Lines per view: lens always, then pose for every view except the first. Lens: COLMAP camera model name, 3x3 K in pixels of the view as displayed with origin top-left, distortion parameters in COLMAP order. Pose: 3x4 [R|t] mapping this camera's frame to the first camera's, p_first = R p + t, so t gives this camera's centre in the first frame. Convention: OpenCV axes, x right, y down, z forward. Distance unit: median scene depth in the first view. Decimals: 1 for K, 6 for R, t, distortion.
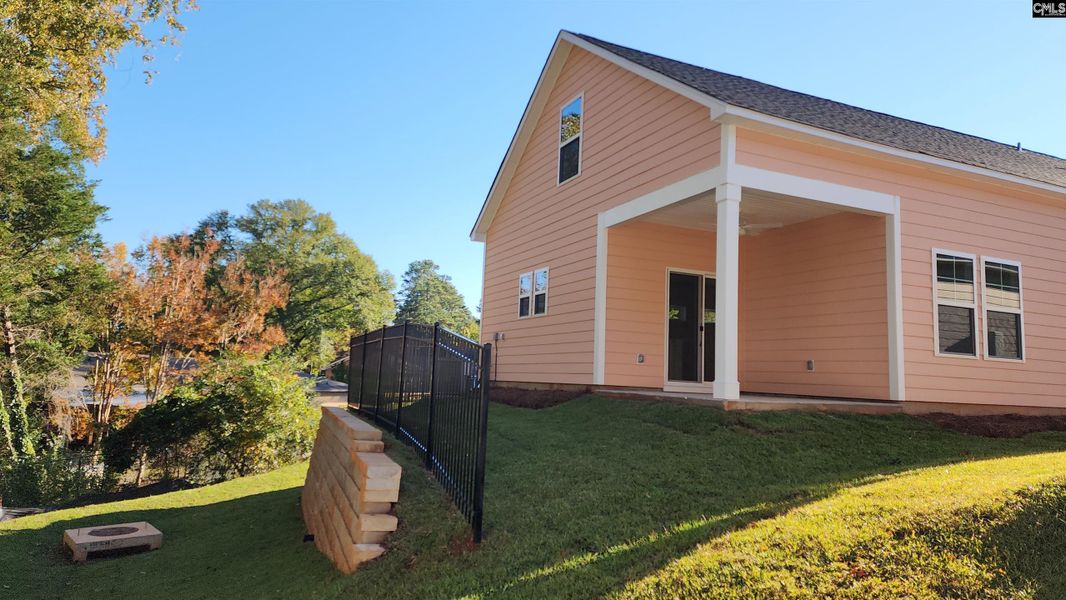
lens RADIAL K [[725.1, 0, 532.6], [0, 725.1, 301.0], [0, 0, 1]] dist [0.080848, -0.033558]
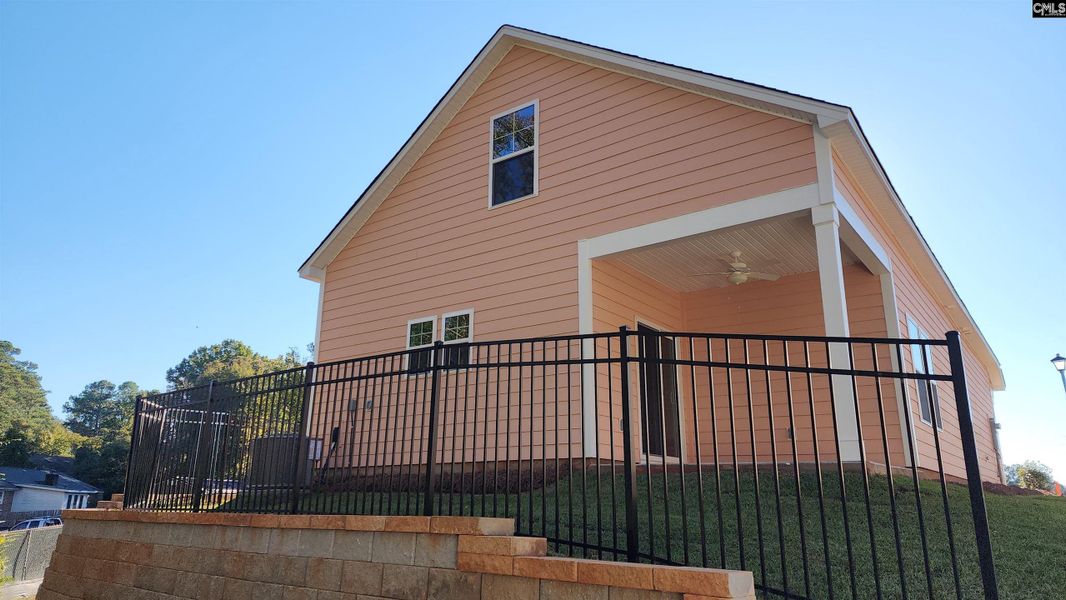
lens RADIAL K [[725.1, 0, 534.0], [0, 725.1, 299.7], [0, 0, 1]] dist [0.080848, -0.033558]
pose [[0.872584, 0.098510, 0.478427, -0.296236], [-0.026580, 0.987578, -0.154867, 0.061683], [-0.487740, 0.122418, 0.864363, 0.311262]]
